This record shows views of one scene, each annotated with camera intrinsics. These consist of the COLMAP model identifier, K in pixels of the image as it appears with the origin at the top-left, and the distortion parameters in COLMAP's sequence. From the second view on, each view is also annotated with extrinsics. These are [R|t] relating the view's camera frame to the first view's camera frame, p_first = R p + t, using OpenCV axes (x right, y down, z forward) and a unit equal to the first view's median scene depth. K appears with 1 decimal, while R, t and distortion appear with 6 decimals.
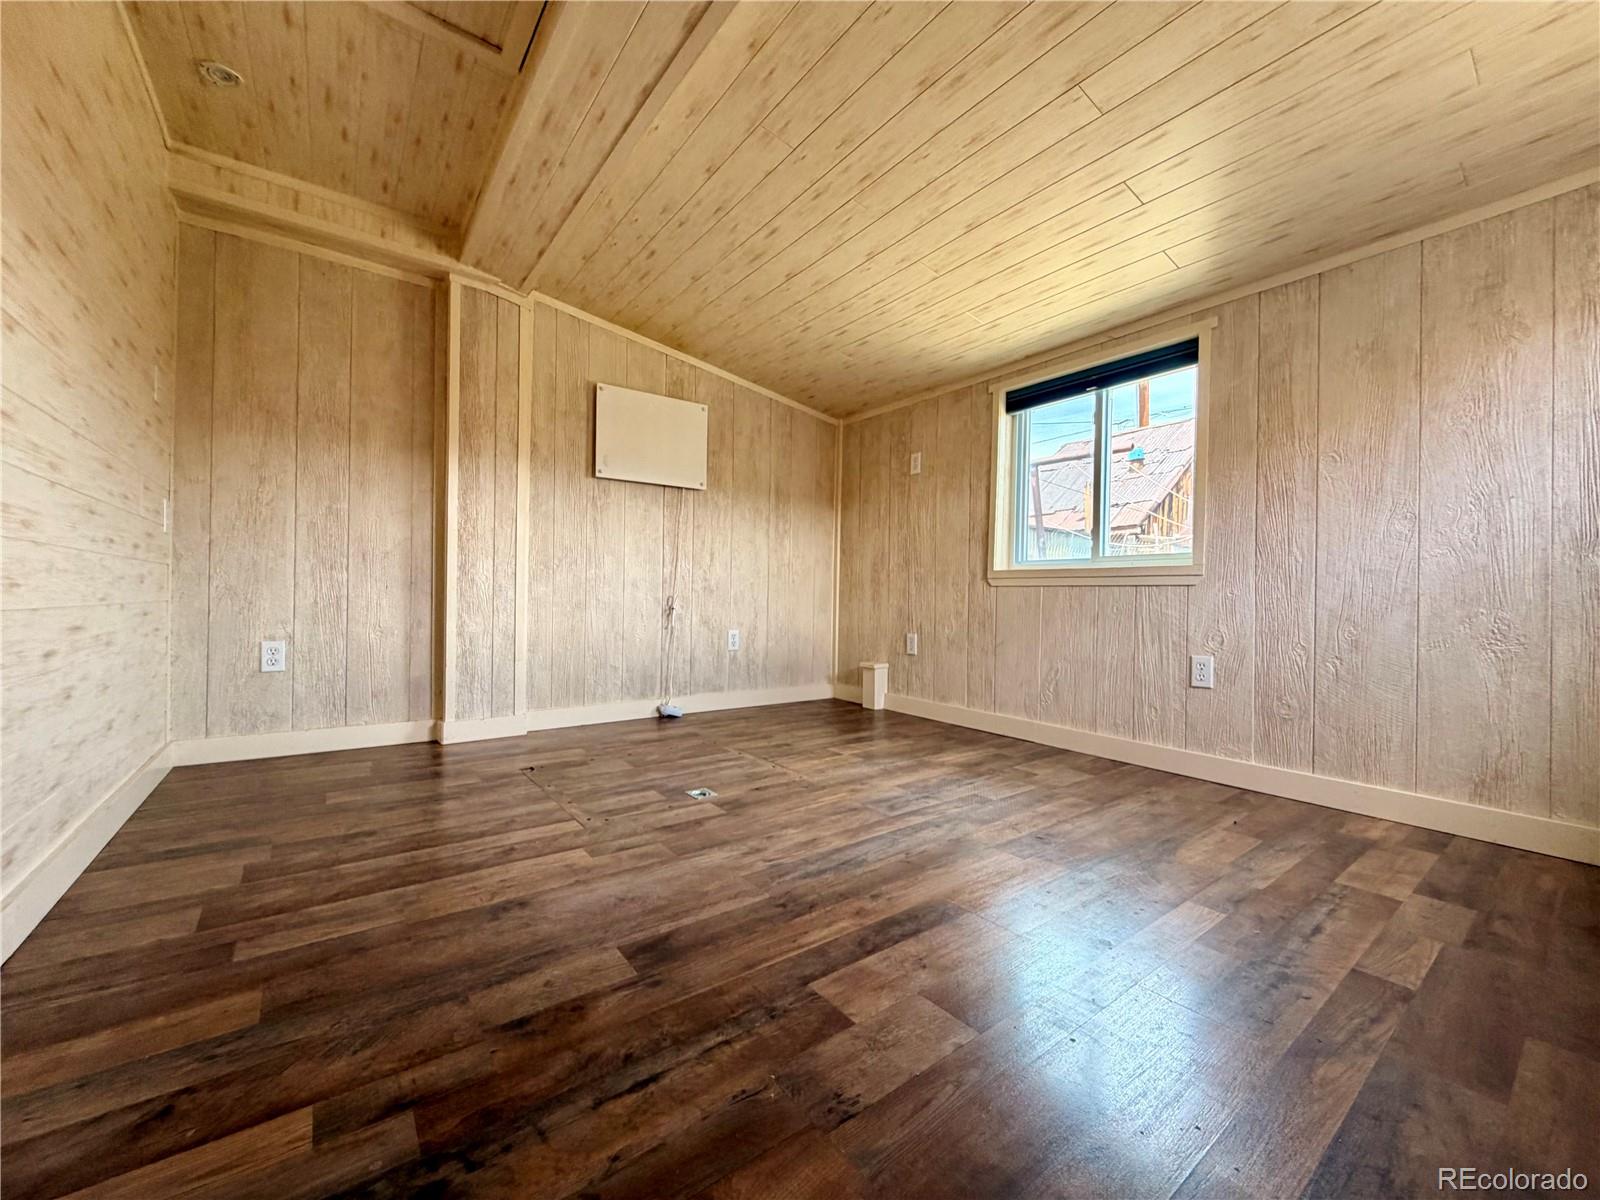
lens RADIAL K [[638.4, 0, 794.0], [0, 638.4, 600.6], [0, 0, 1]] dist [0.001579, -0.000200]
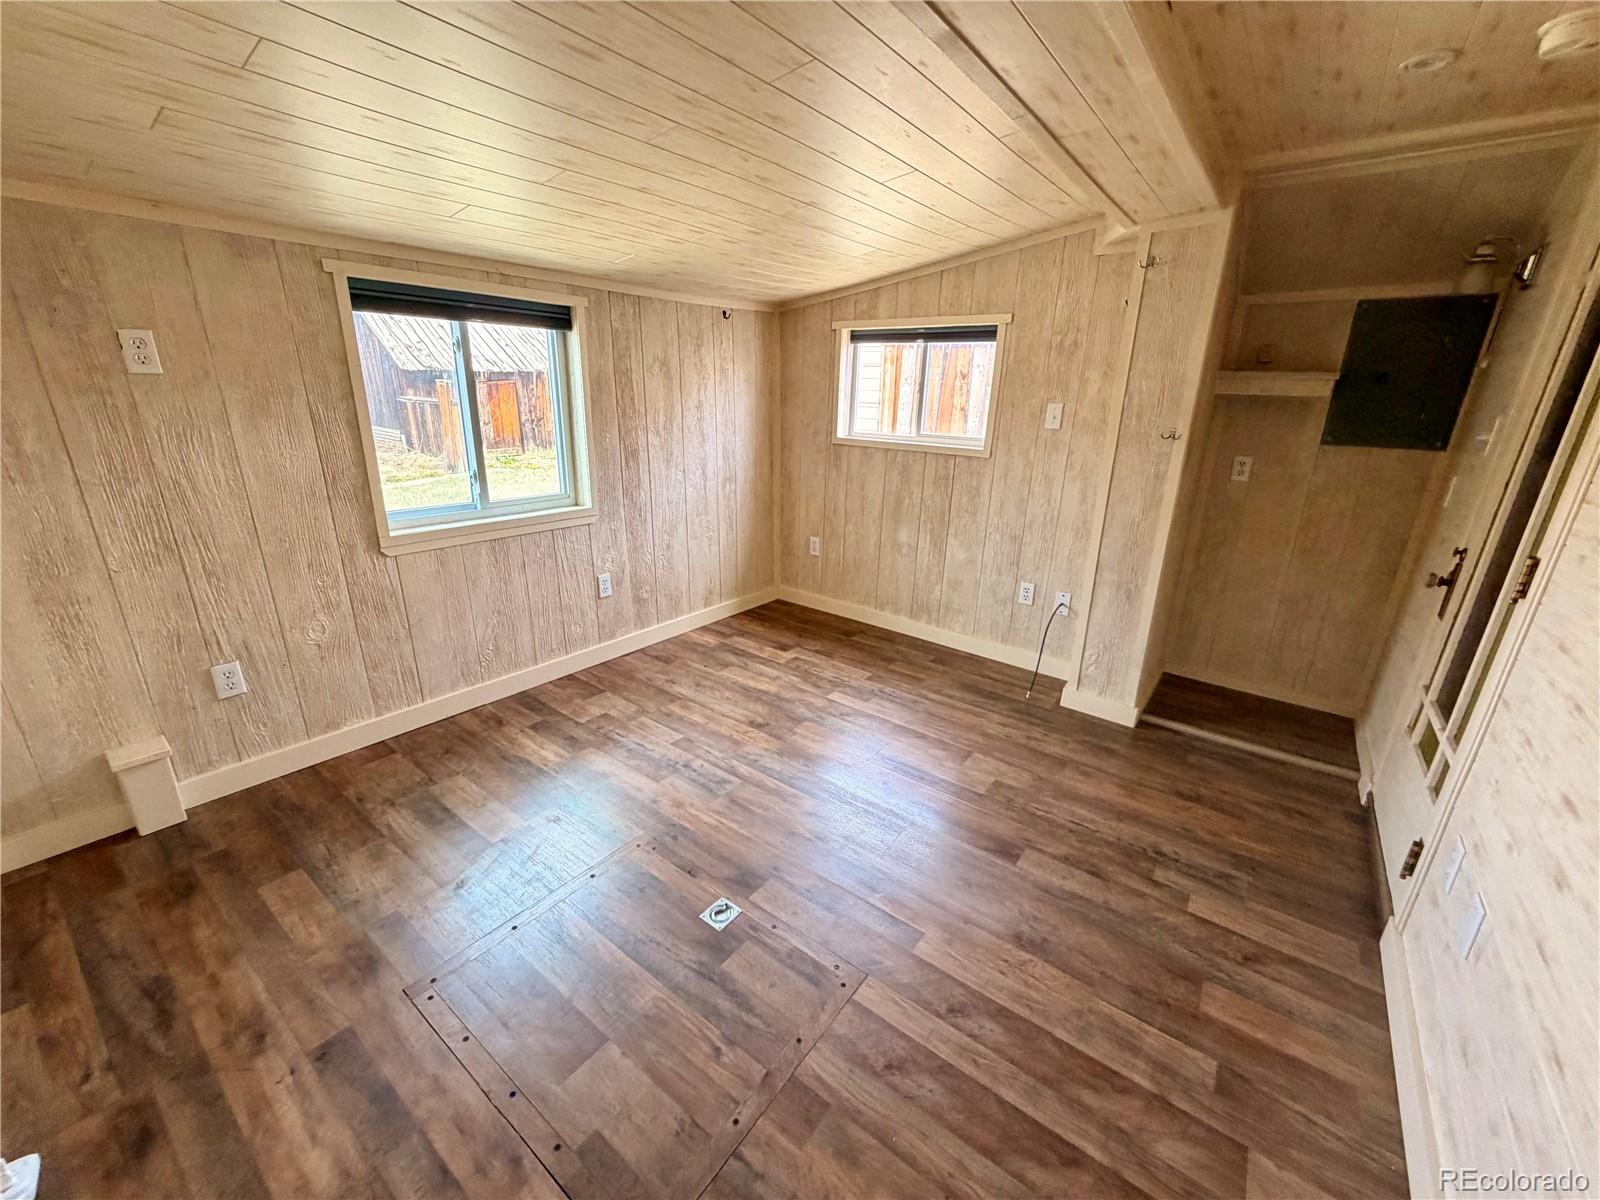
lens RADIAL K [[638.4, 0, 794.0], [0, 638.4, 600.6], [0, 0, 1]] dist [0.001579, -0.000200]
pose [[-0.273152, -0.330504, 0.903413, -0.932806], [-0.034259, 0.941874, 0.334216, -0.432359], [-0.961361, 0.060341, -0.268597, 1.307390]]
